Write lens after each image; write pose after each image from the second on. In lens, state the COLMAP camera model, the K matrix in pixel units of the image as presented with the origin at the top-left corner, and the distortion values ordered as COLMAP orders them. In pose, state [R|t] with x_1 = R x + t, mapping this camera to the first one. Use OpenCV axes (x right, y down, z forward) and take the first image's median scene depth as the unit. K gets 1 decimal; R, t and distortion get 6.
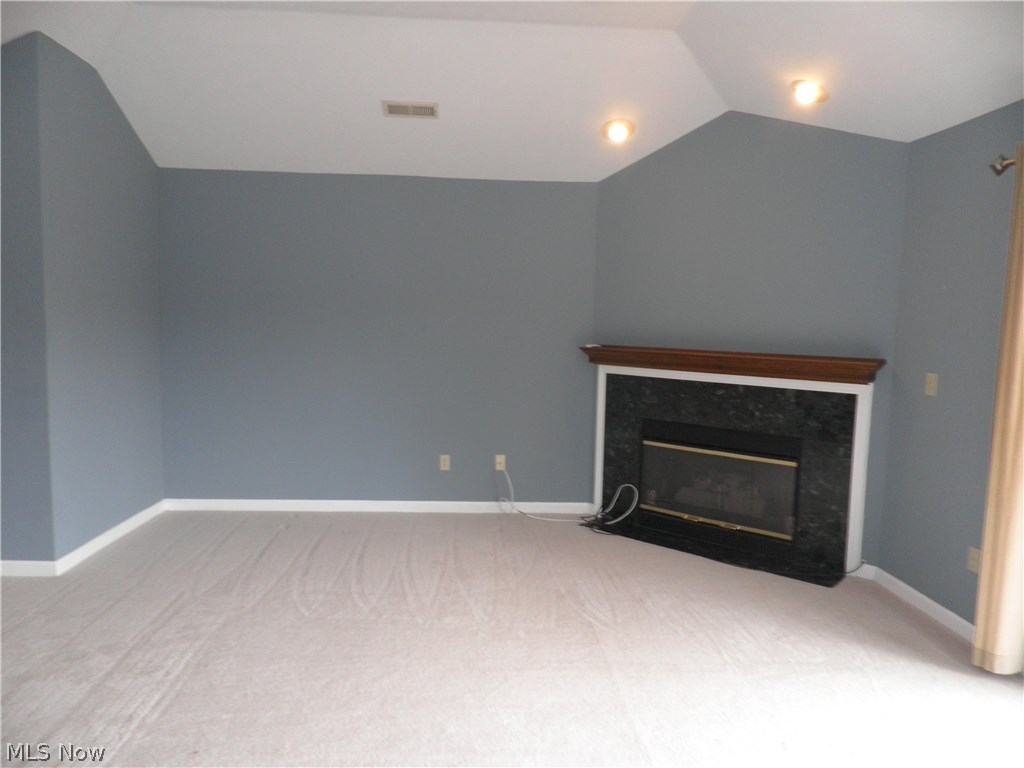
lens RADIAL K [[704.4, 0, 512.0], [0, 704.4, 384.0], [0, 0, 1]] dist [-0.020742, 0.006652]
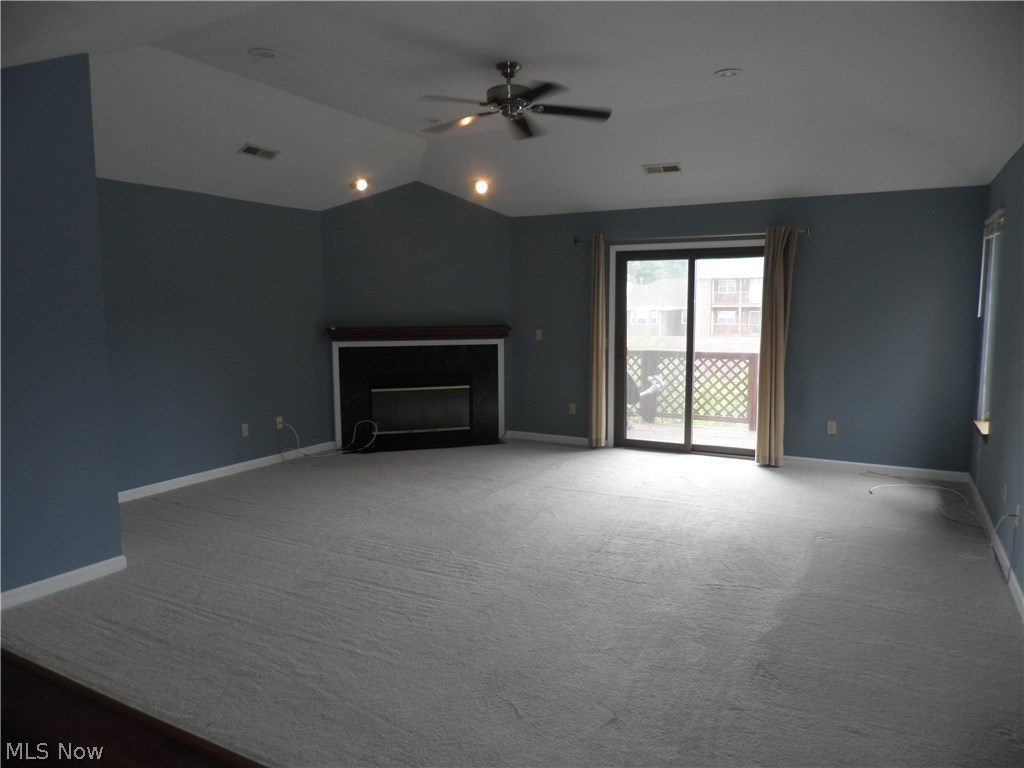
lens RADIAL K [[704.4, 0, 512.0], [0, 704.4, 384.0], [0, 0, 1]] dist [-0.020742, 0.006652]
pose [[0.532867, -0.120507, 0.837575, -0.929587], [0.093820, 0.992119, 0.083053, -0.028031], [-0.840982, 0.034325, 0.539973, -0.061689]]
